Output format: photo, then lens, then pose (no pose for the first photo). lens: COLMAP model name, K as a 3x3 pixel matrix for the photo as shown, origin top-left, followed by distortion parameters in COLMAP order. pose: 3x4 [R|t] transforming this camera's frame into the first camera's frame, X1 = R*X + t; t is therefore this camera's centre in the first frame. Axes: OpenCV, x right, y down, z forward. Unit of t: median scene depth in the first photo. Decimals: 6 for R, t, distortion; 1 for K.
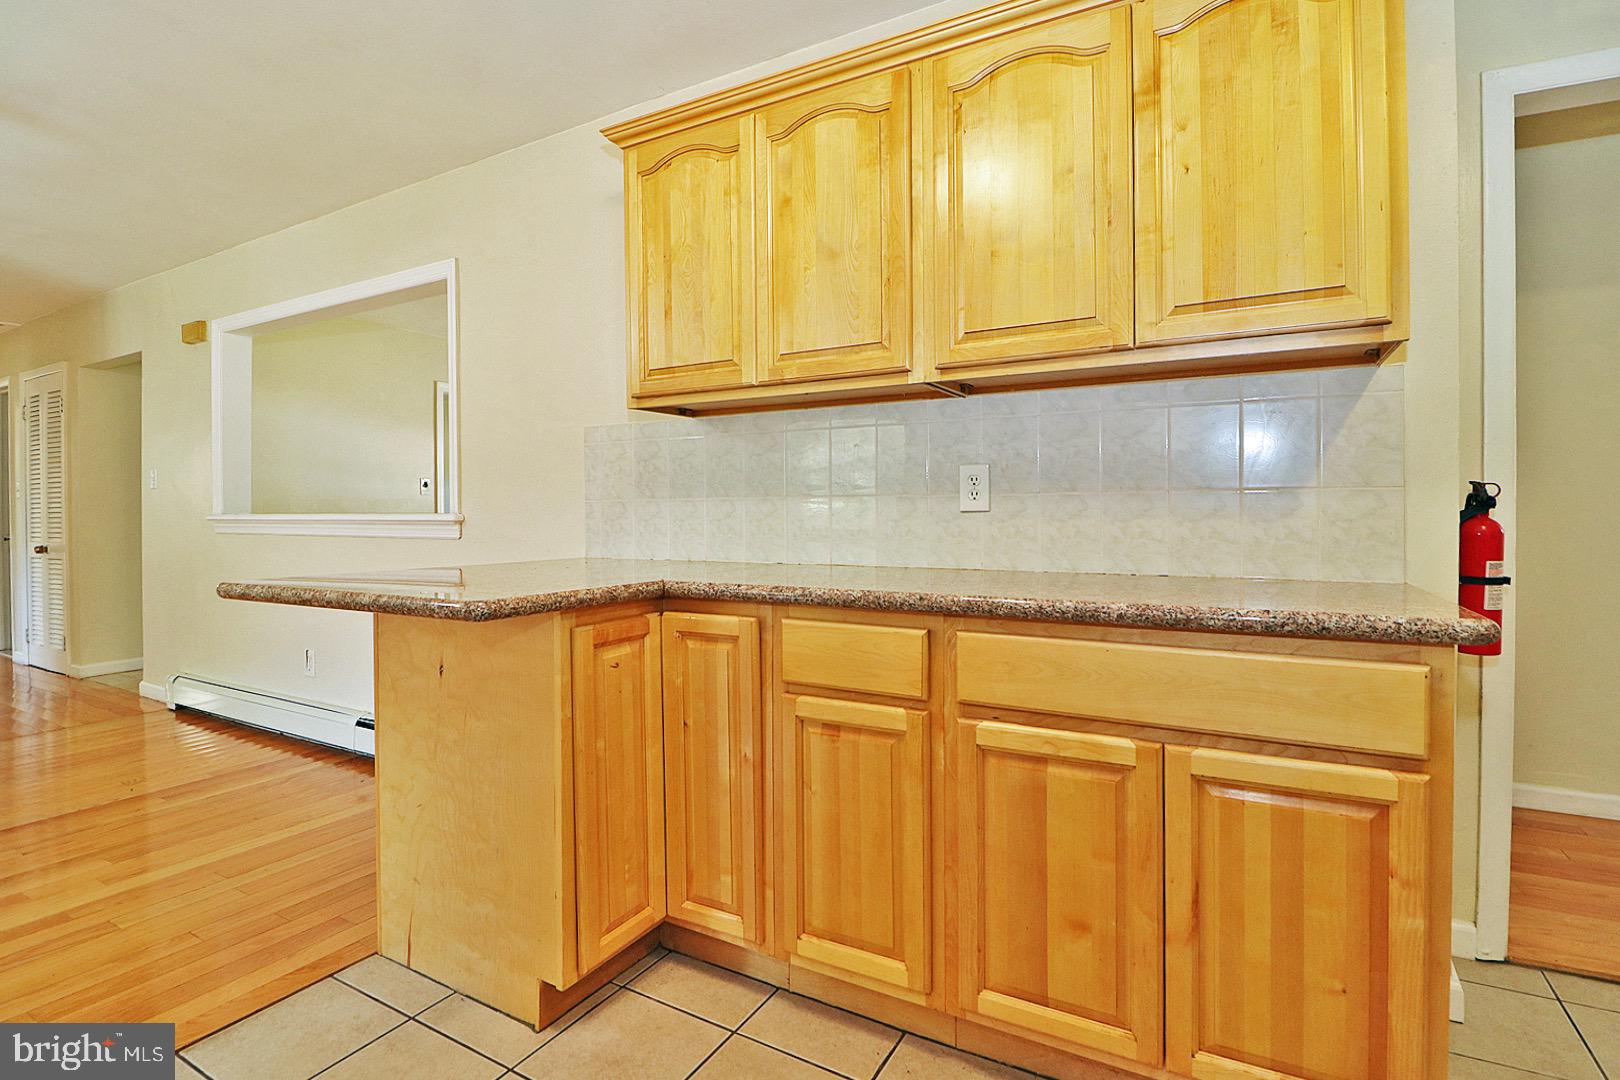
lens RADIAL K [[779.2, 0, 810.9], [0, 779.2, 516.1], [0, 0, 1]] dist [-0.012733, -0.000860]
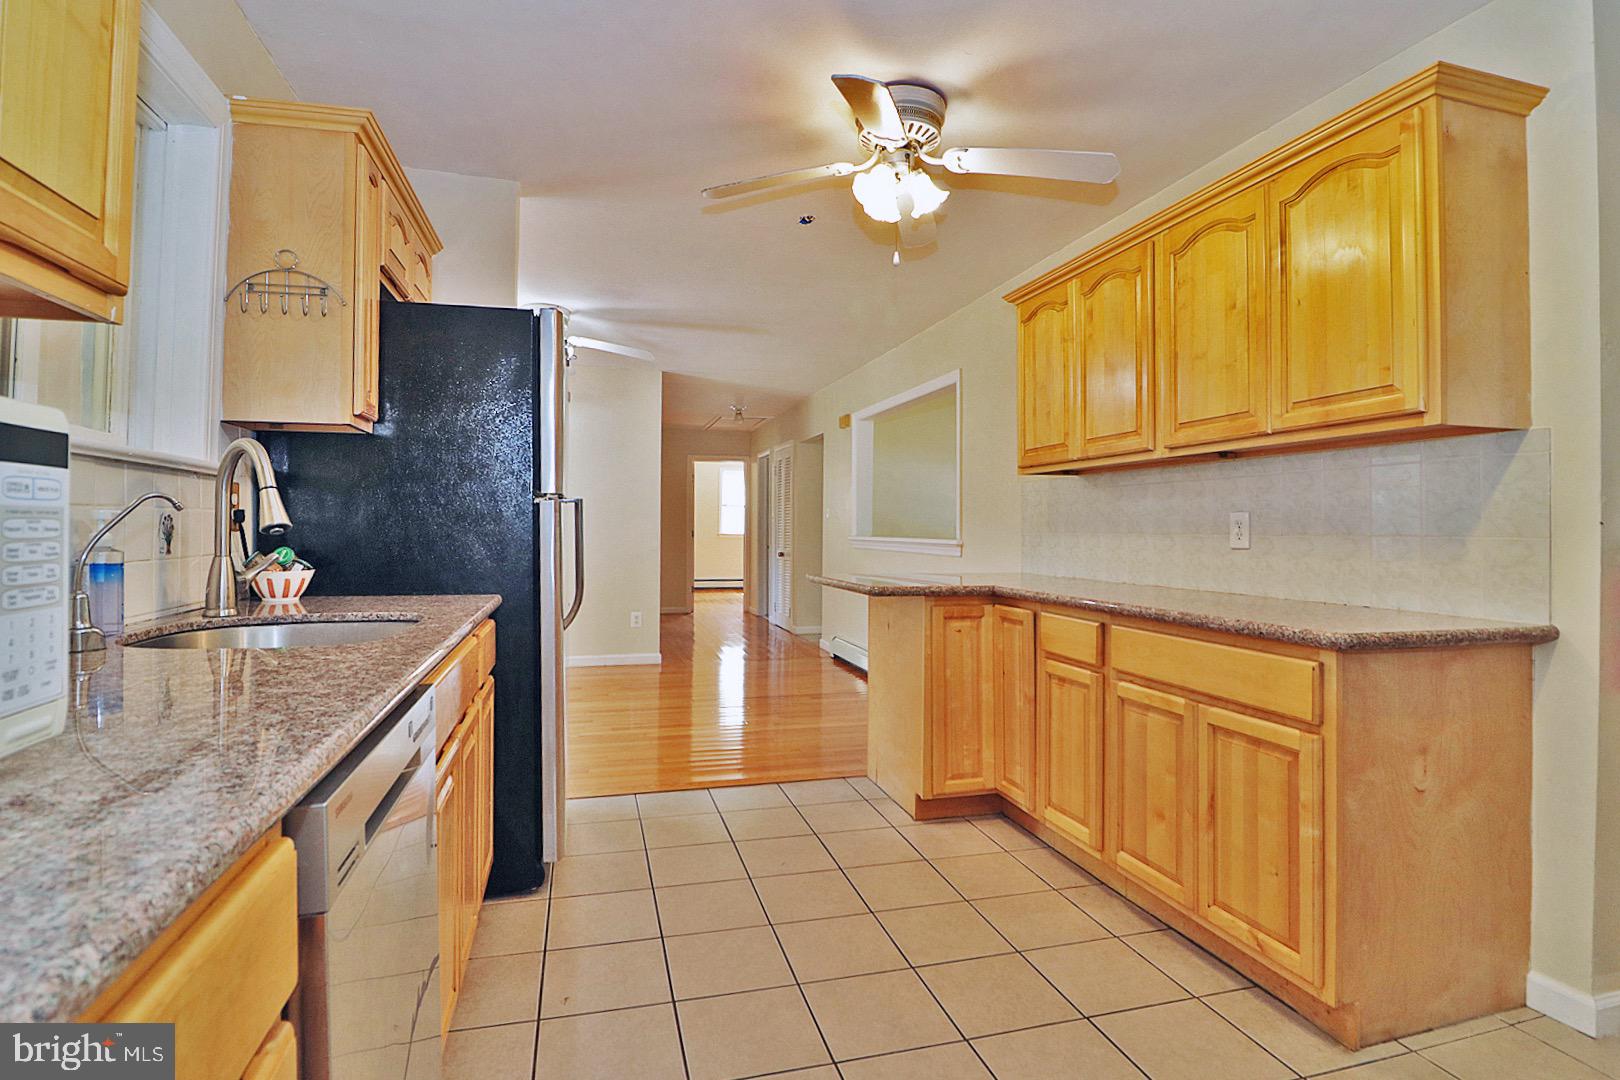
lens RADIAL K [[774.4, 0, 808.9], [0, 774.4, 524.9], [0, 0, 1]] dist [-0.003977, -0.000467]
pose [[0.710456, 0.003713, -0.703731, 0.728689], [-0.012639, 0.999892, -0.007485, -0.032249], [0.703628, 0.014212, 0.710427, -0.488445]]
